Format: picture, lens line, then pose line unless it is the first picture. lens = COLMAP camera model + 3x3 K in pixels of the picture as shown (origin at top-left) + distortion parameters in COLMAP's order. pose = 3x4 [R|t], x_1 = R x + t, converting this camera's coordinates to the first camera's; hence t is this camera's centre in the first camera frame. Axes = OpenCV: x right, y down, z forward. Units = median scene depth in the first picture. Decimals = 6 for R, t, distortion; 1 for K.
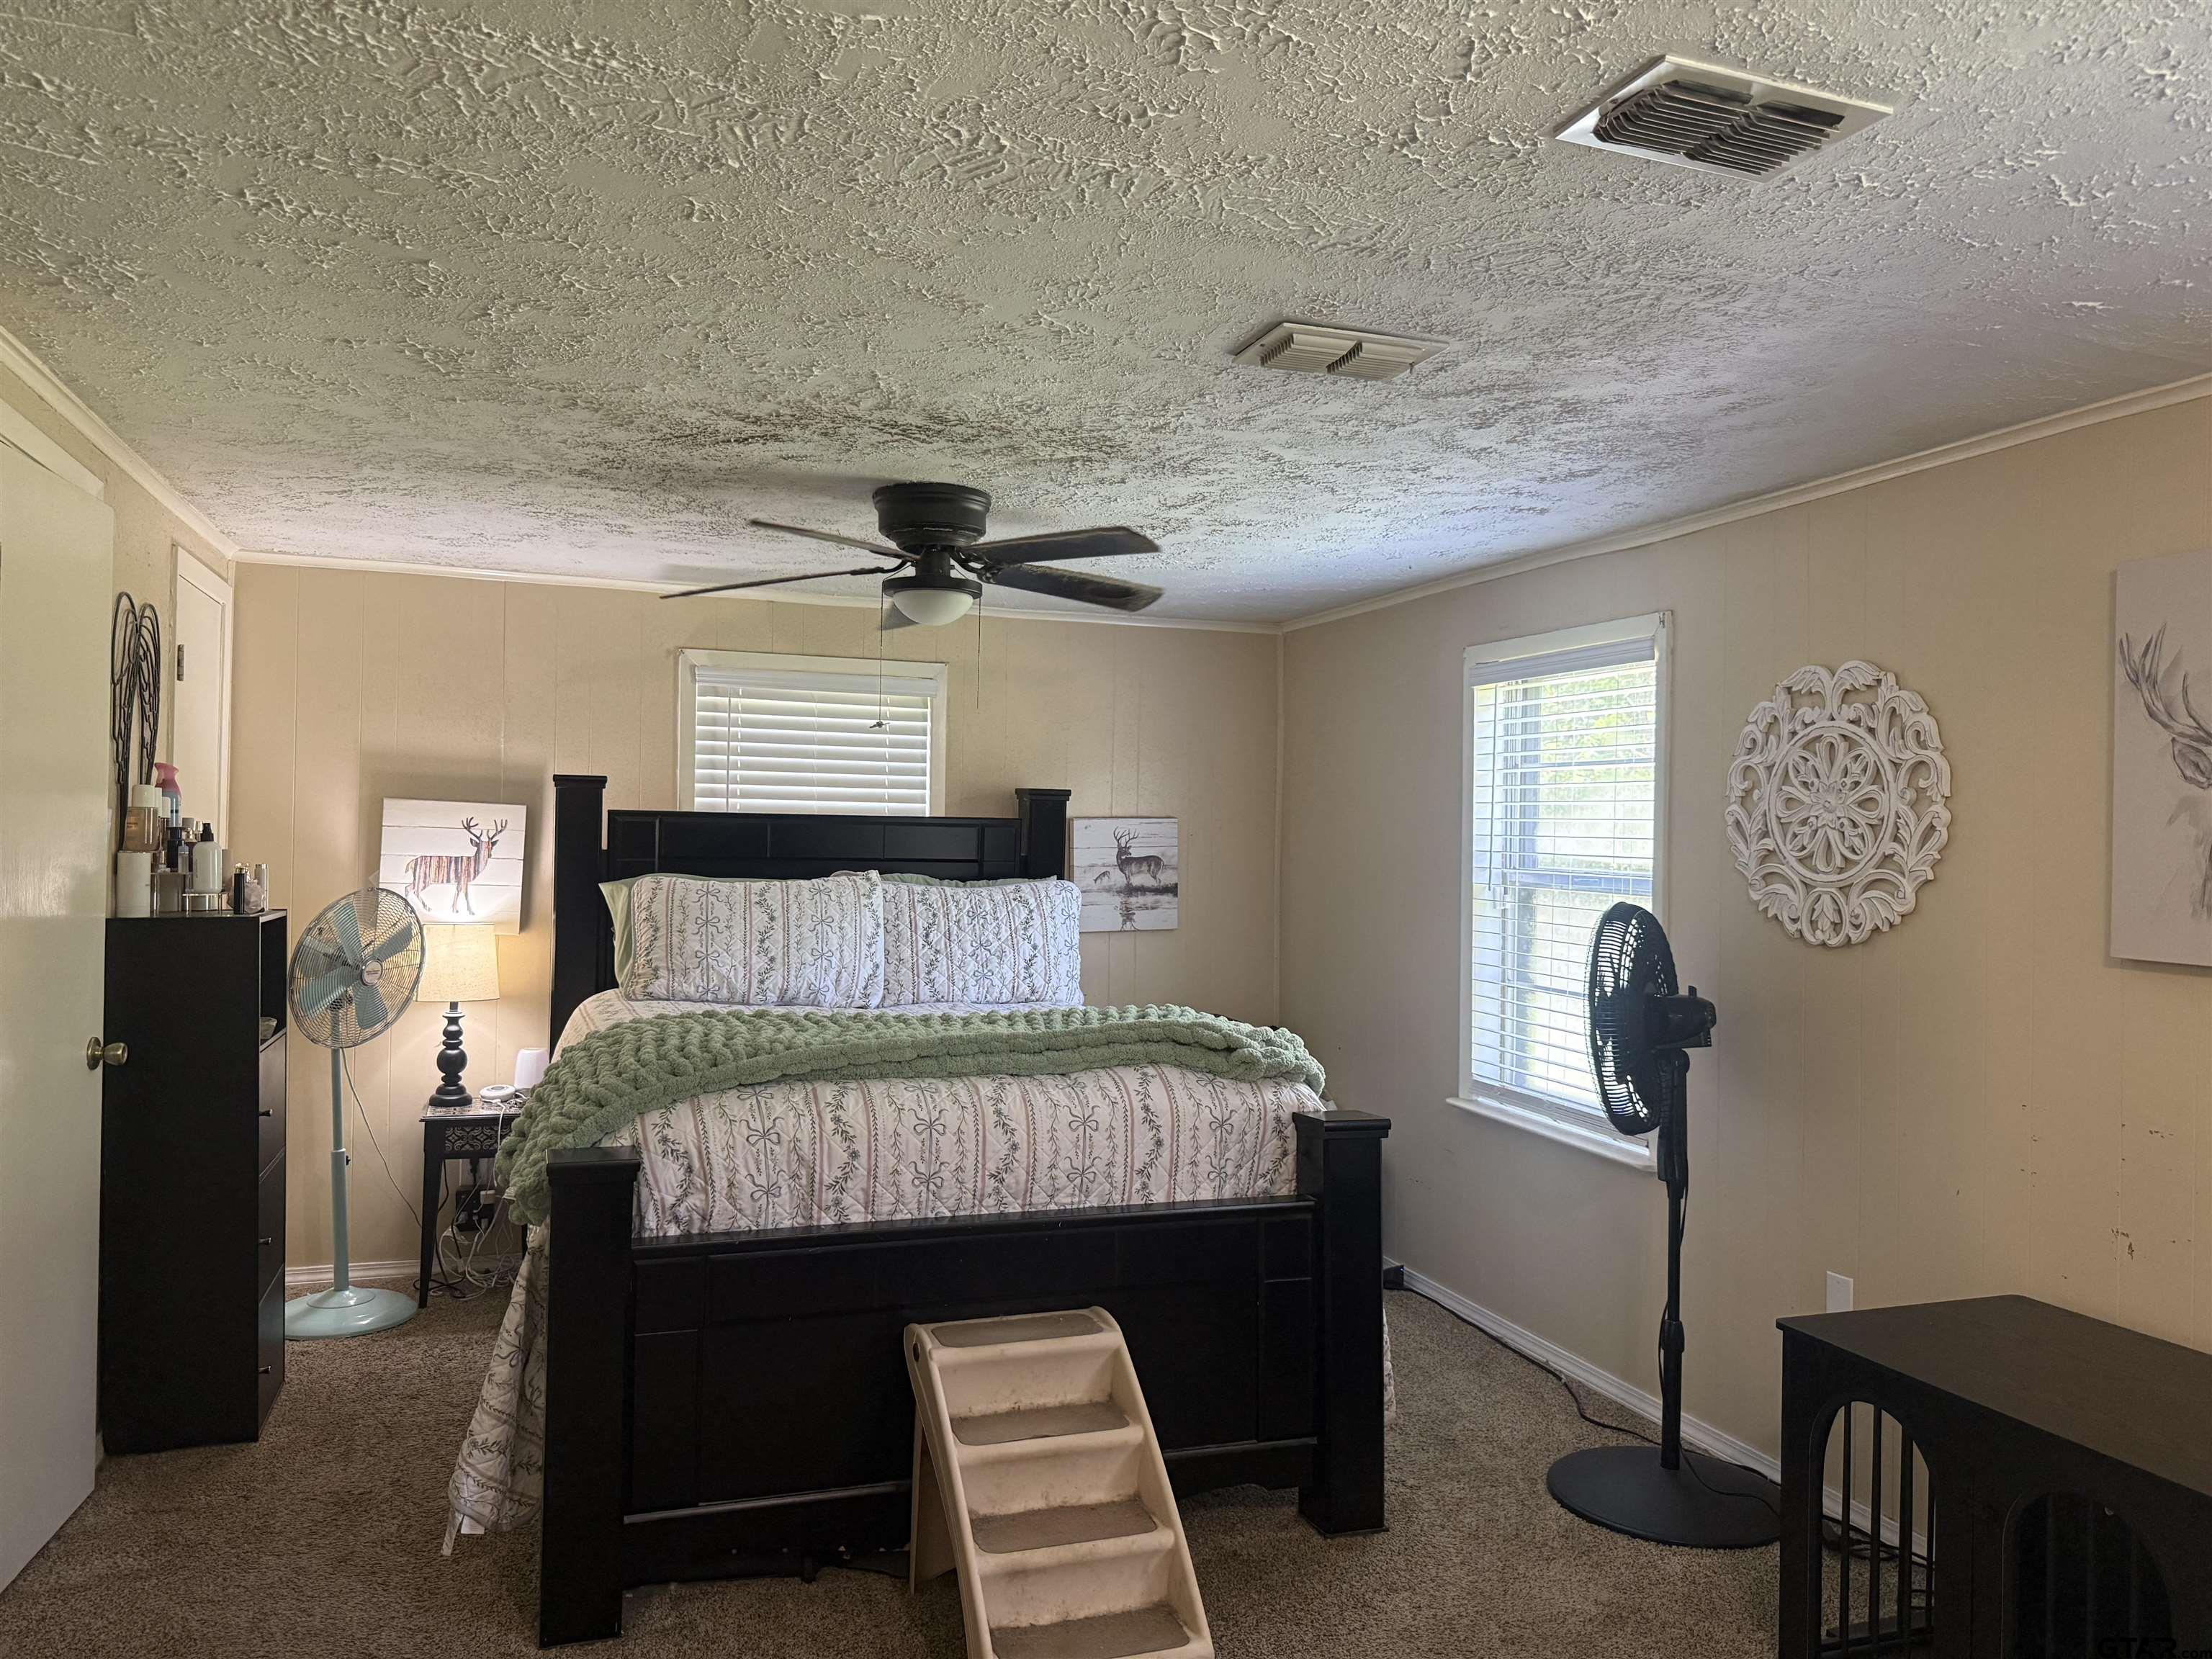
lens RADIAL K [[1556.9, 0, 1106.3], [0, 1556.9, 830.4], [0, 0, 1]] dist [0.037184, -0.007320]
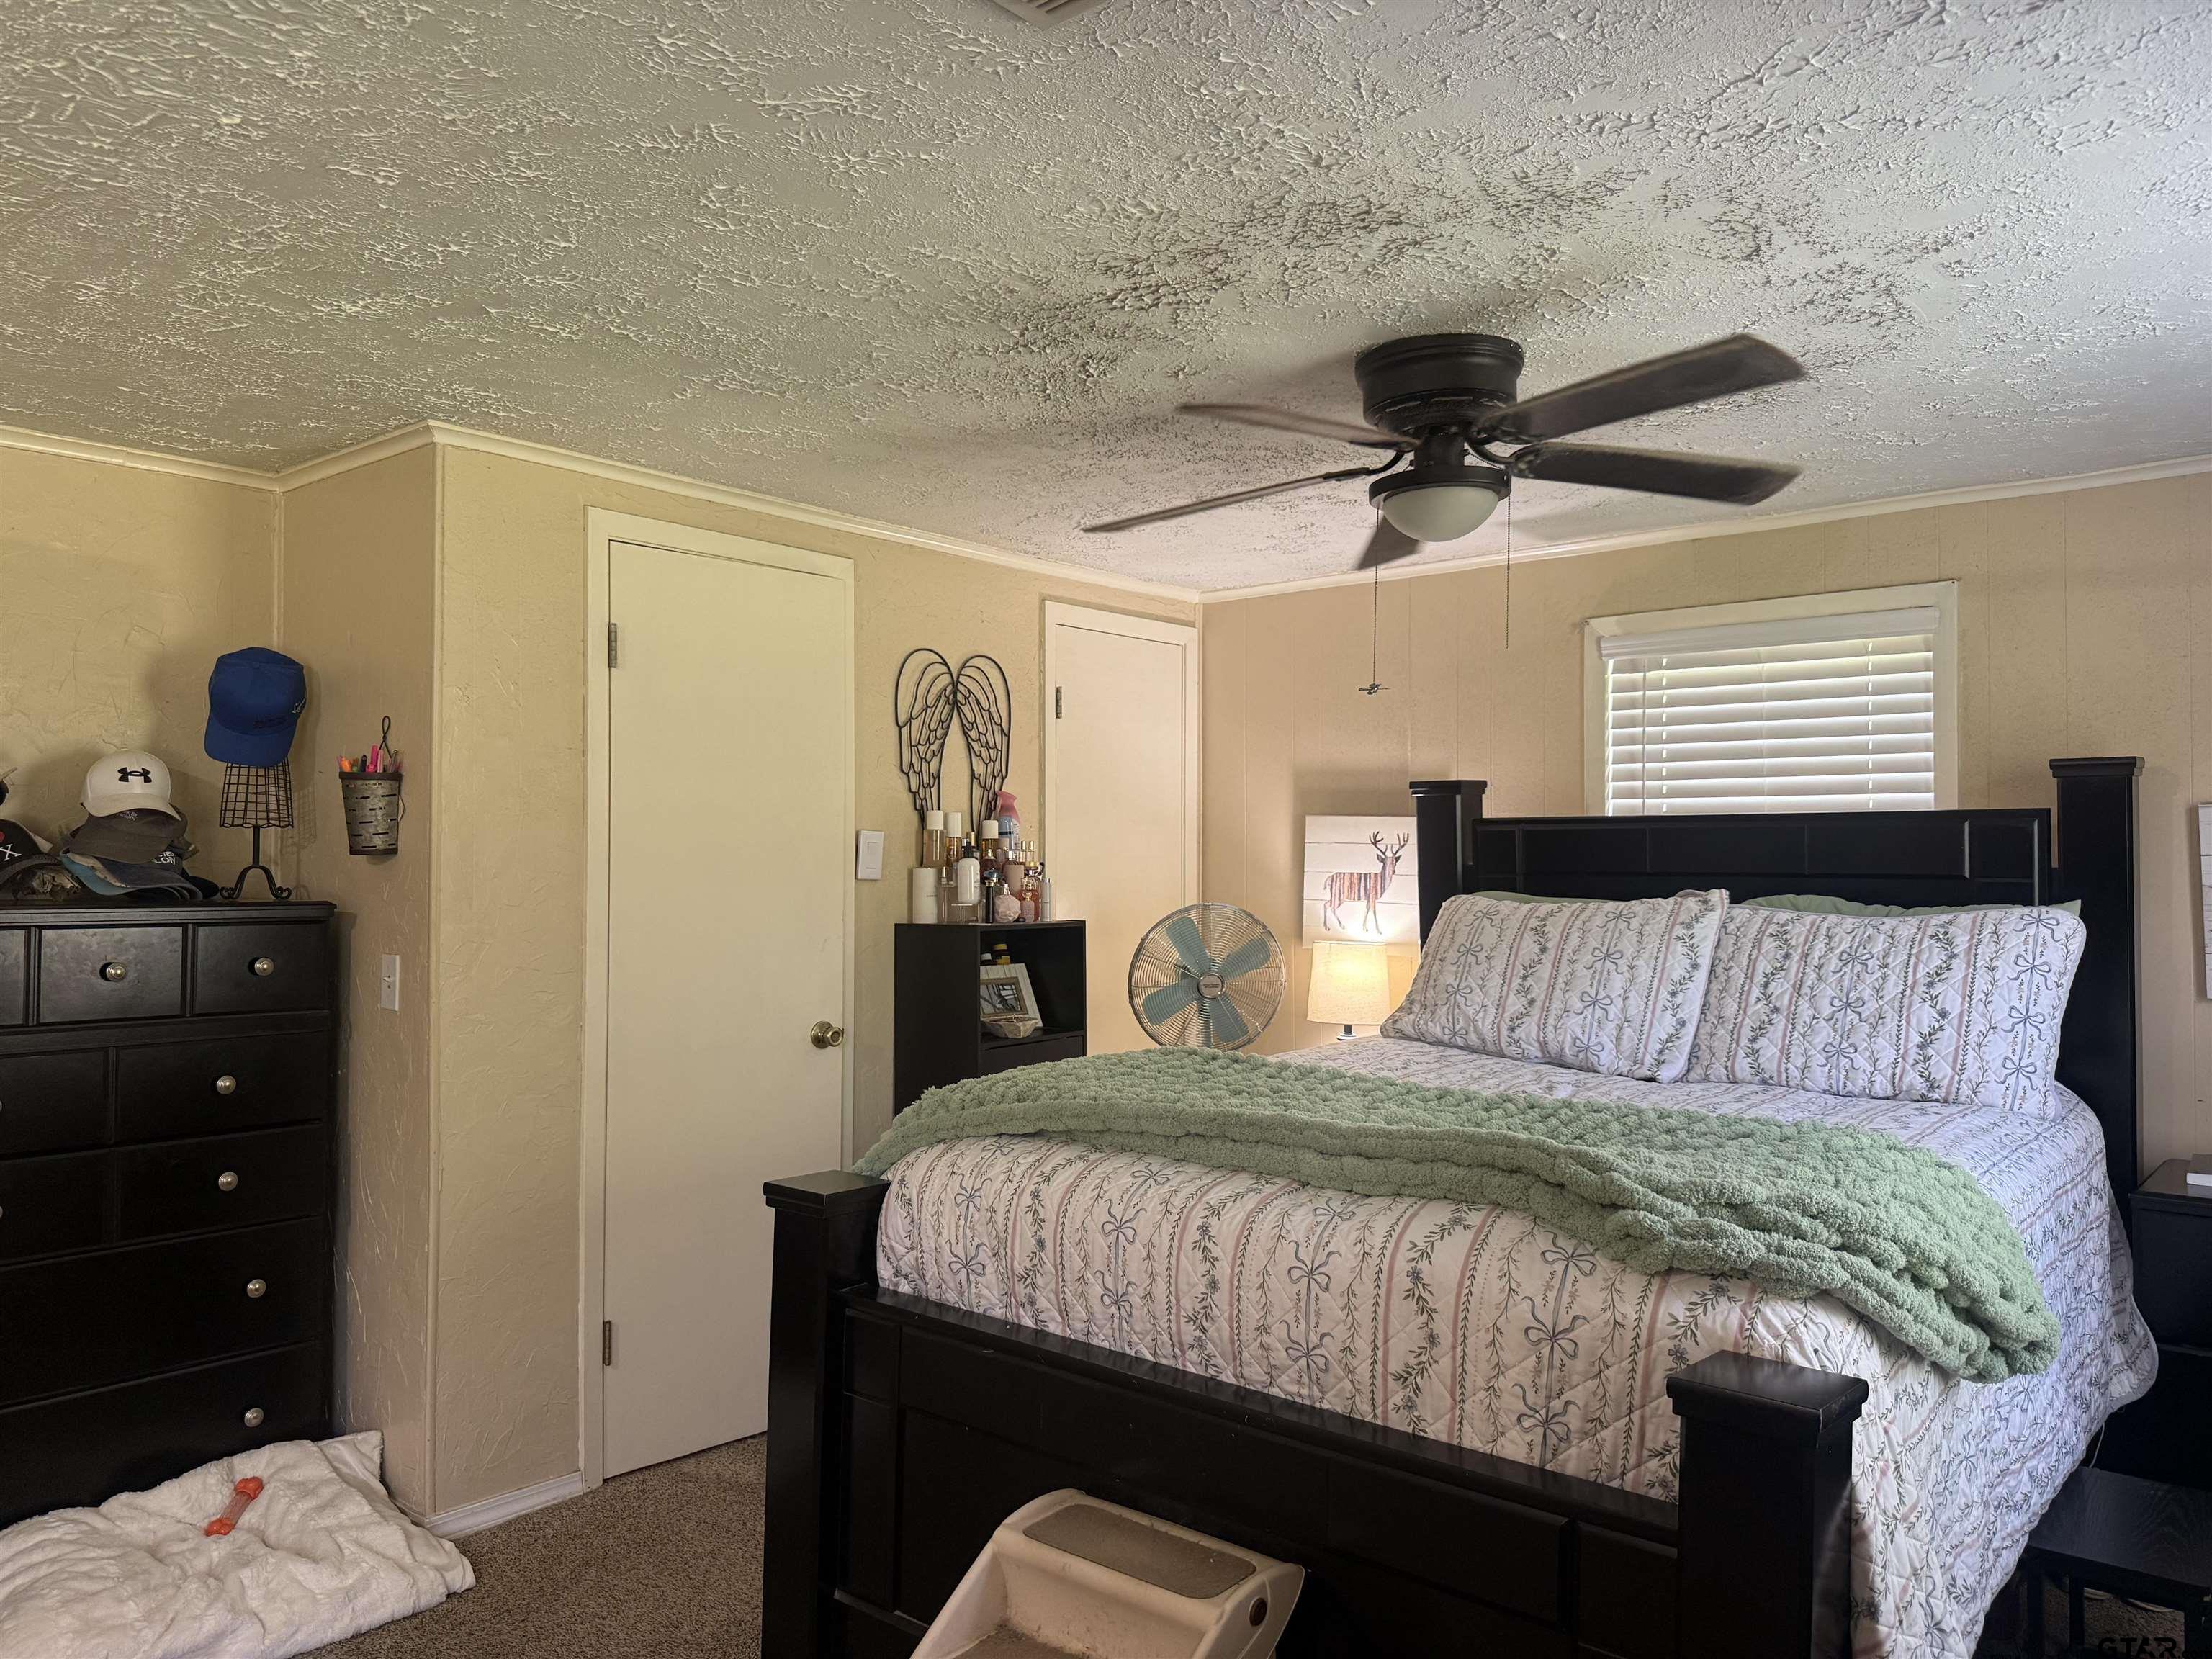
lens RADIAL K [[1556.9, 0, 1105.8], [0, 1556.9, 828.3], [0, 0, 1]] dist [0.037184, -0.007320]
pose [[0.490540, -0.031377, -0.870853, 0.485459], [0.013747, 0.999506, -0.028269, 0.020344], [0.871310, 0.001896, 0.490729, 0.580207]]
